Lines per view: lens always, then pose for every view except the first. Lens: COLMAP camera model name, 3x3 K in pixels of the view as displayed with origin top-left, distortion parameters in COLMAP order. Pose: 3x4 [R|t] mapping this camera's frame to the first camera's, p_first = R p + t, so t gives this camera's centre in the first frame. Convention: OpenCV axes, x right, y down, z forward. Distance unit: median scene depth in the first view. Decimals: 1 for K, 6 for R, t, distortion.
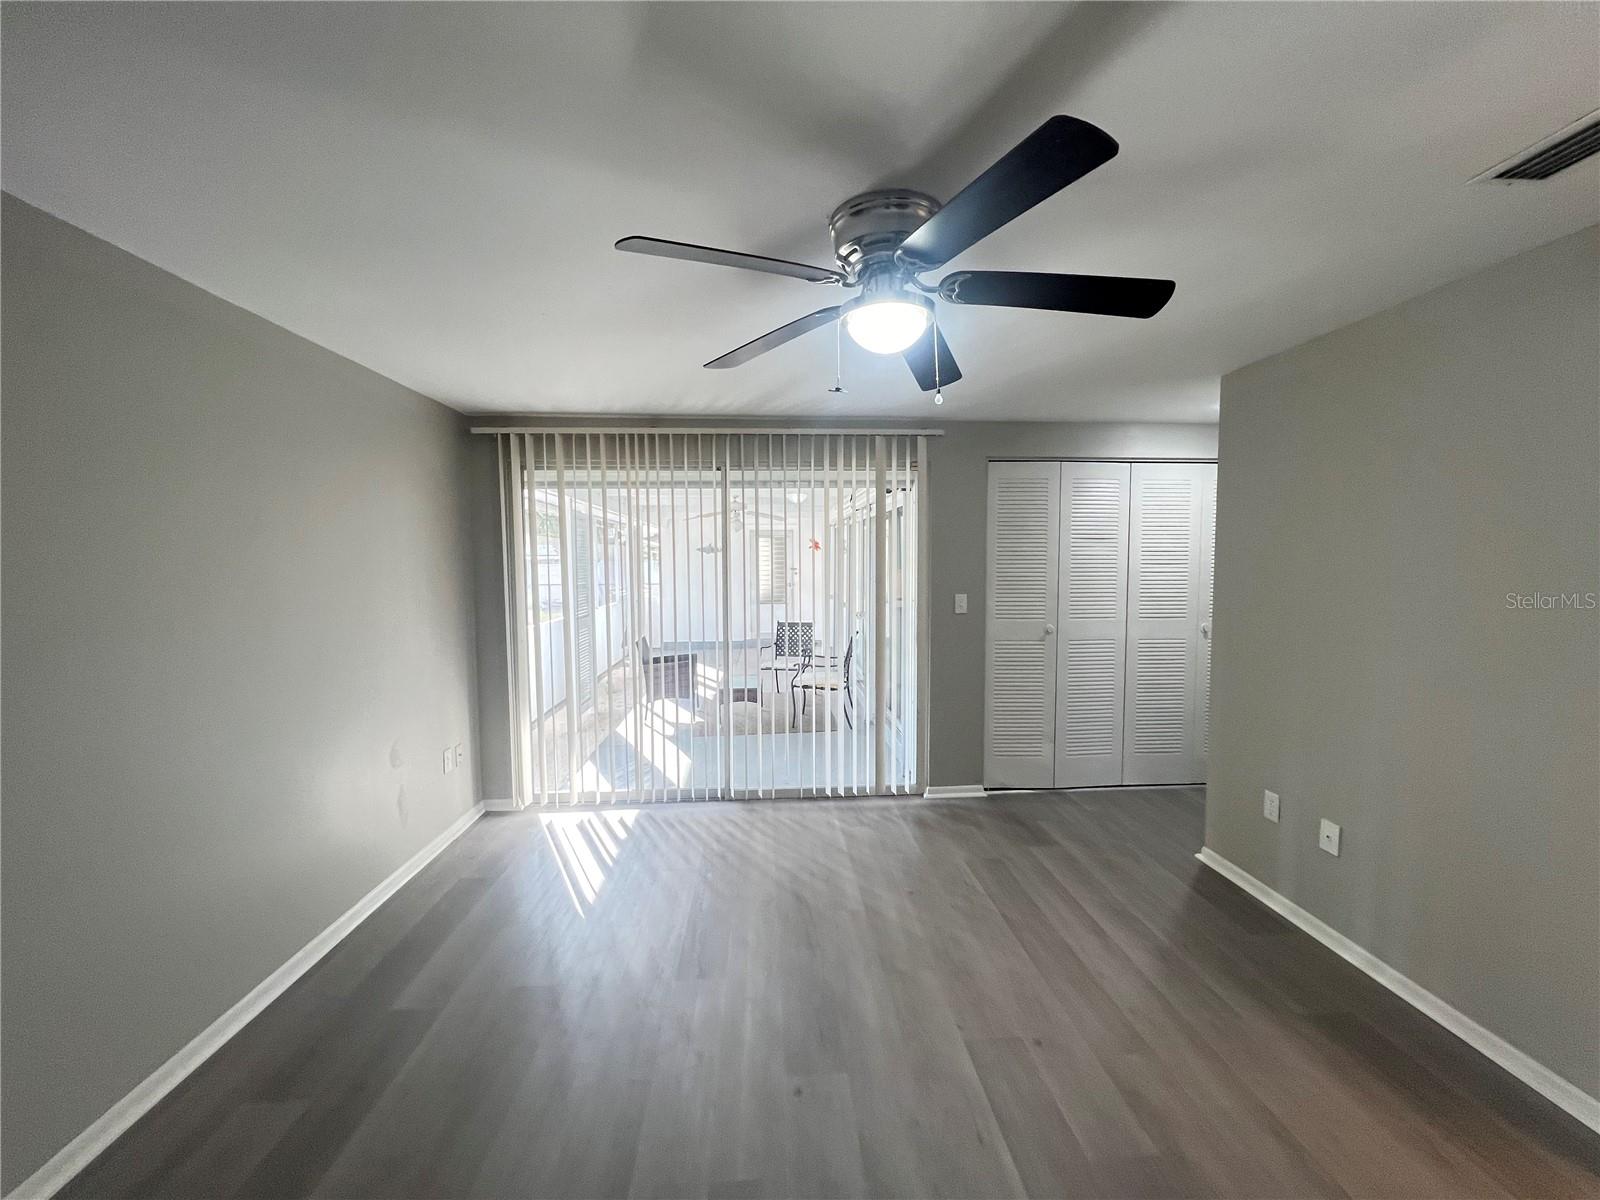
lens RADIAL K [[640.2, 0, 810.4], [0, 640.2, 604.3], [0, 0, 1]] dist [-0.002410, 0.001495]
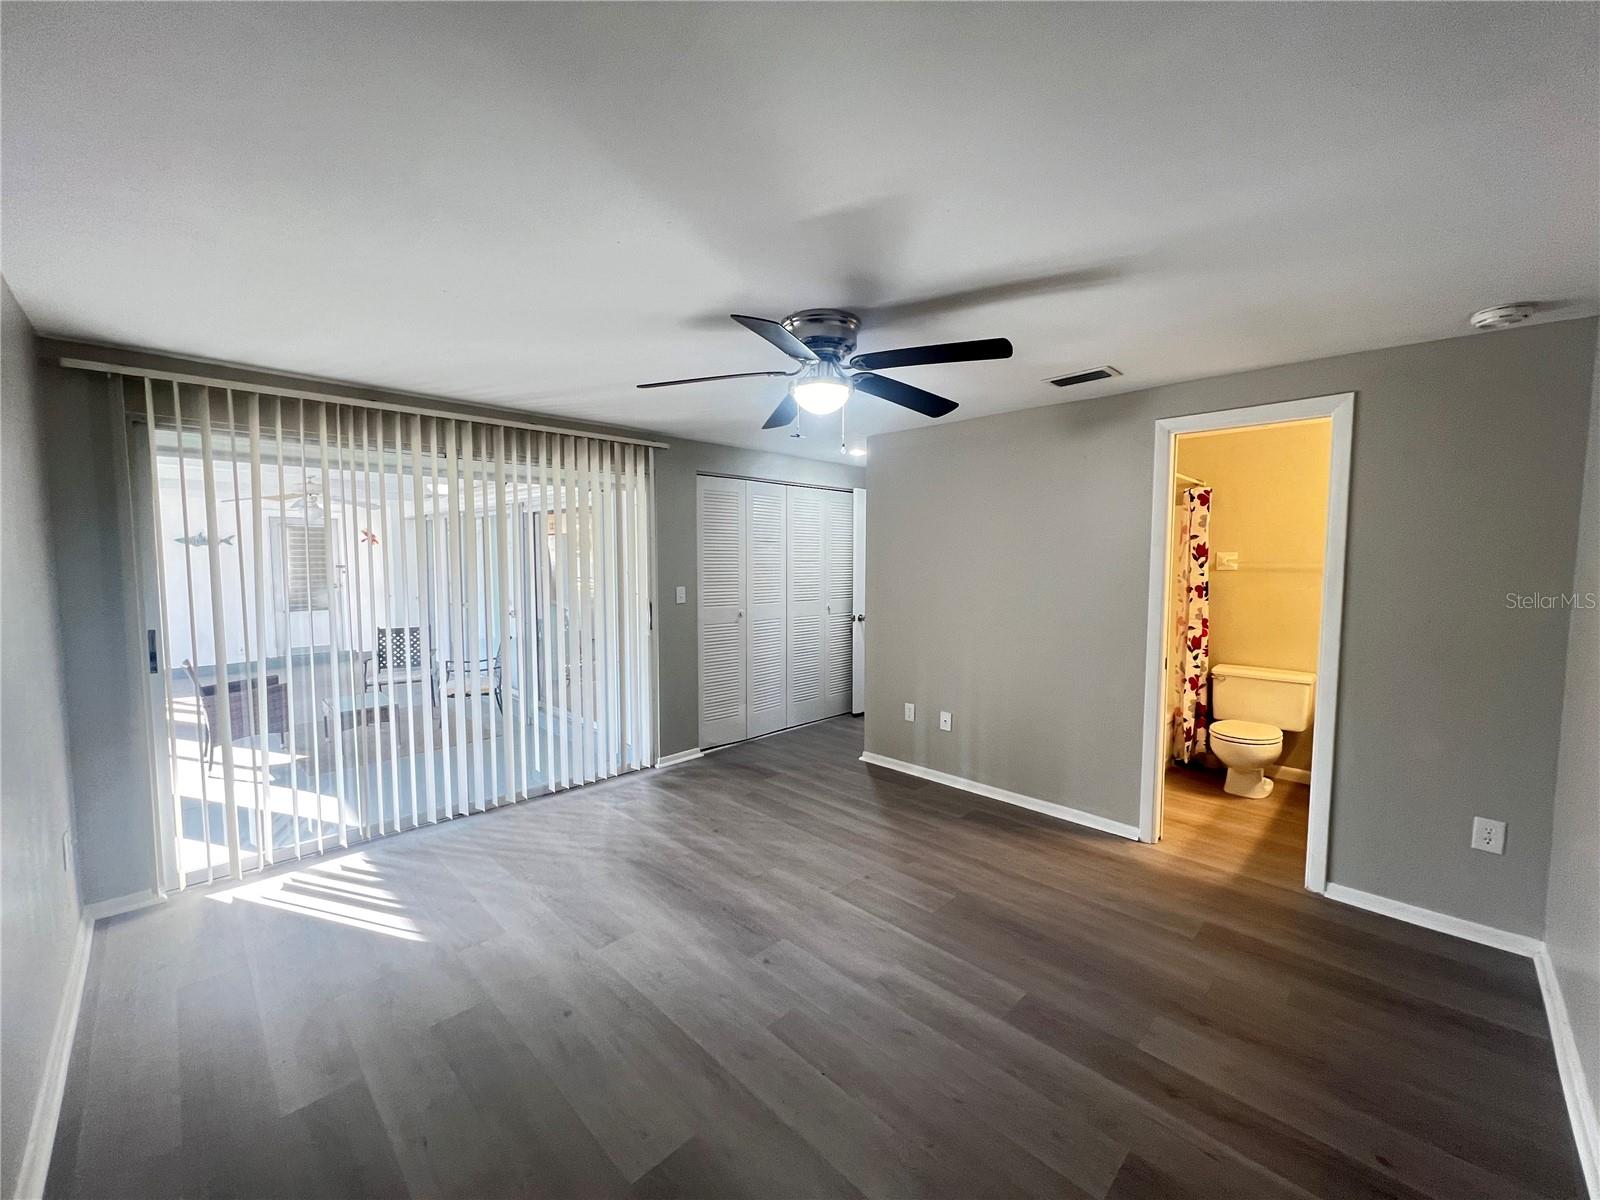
lens RADIAL K [[640.2, 0, 804.5], [0, 640.2, 601.2], [0, 0, 1]] dist [-0.002410, 0.001495]
pose [[0.746706, -0.039321, 0.663991, -0.378660], [0.040327, 0.999091, 0.013815, 0.003420], [-0.663931, 0.016461, 0.747613, -0.021548]]
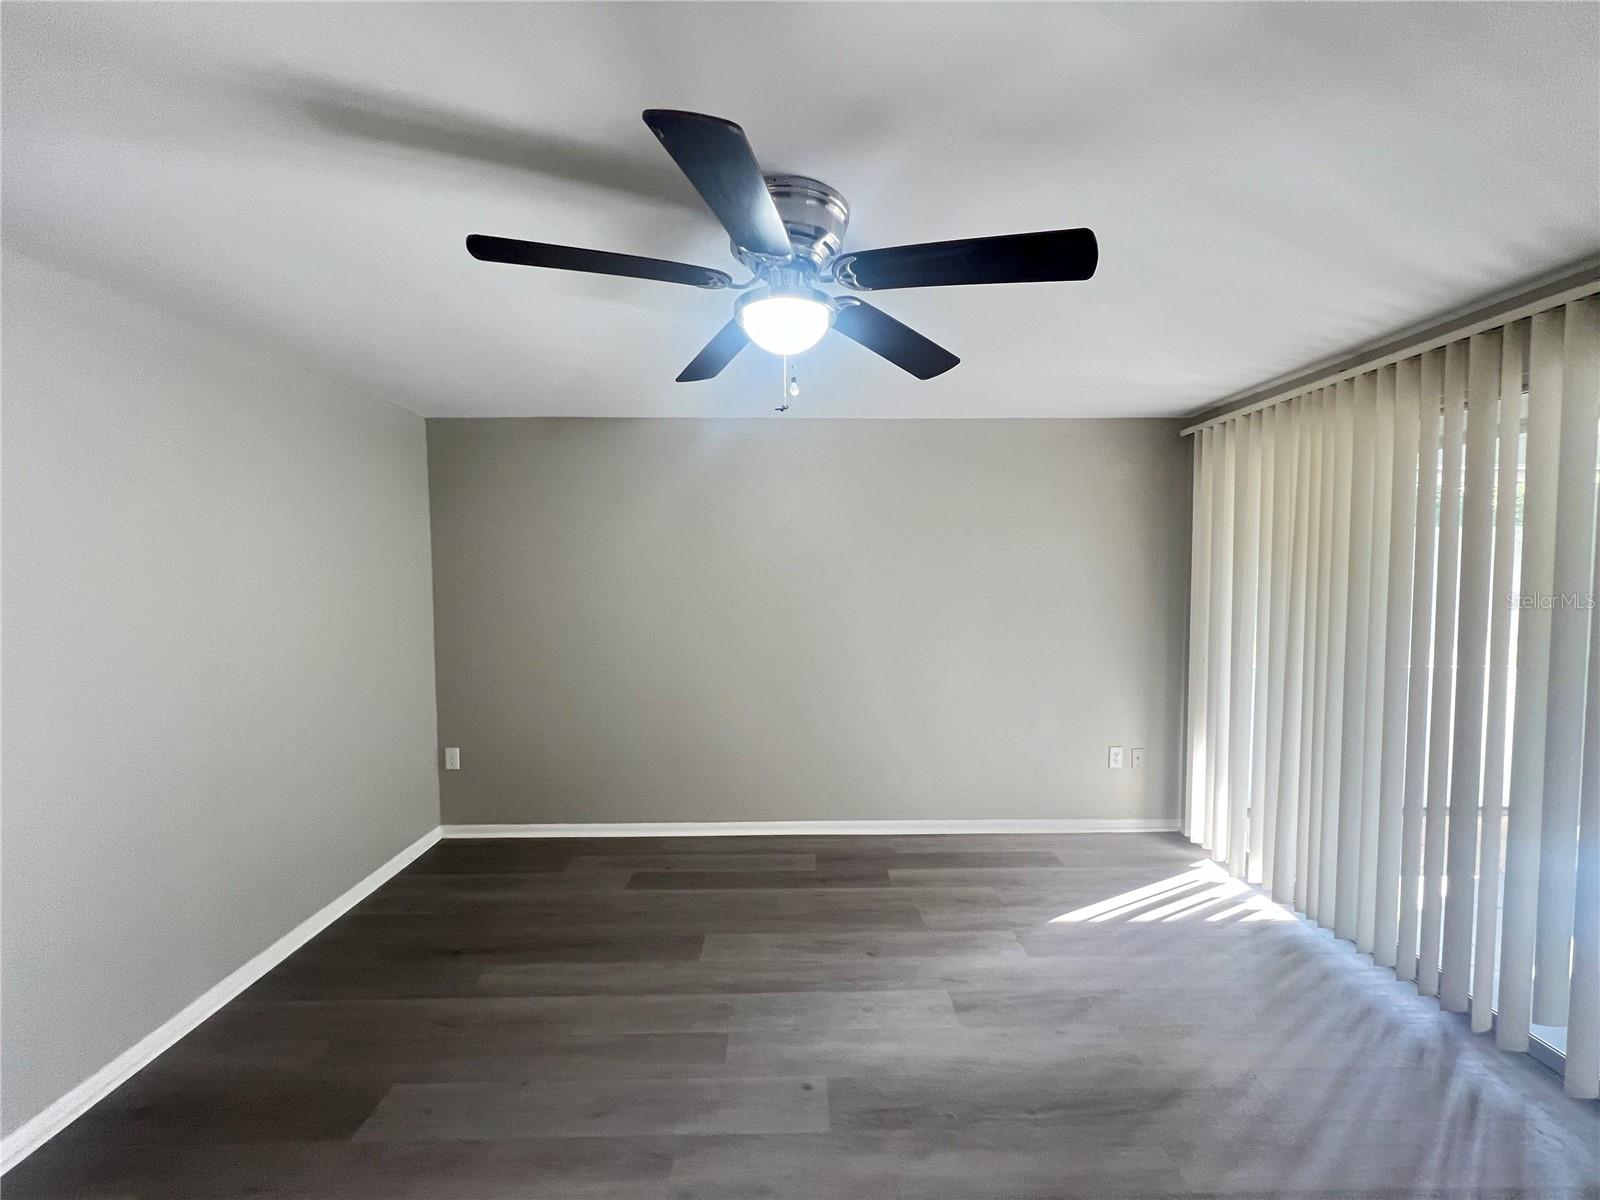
lens RADIAL K [[640.2, 0, 796.5], [0, 640.2, 608.5], [0, 0, 1]] dist [-0.002410, 0.001495]
pose [[-0.060785, 0.067427, -0.995871, 0.454215], [-0.063321, 0.995446, 0.071263, -0.039508], [0.996140, 0.067392, -0.056239, 0.466442]]
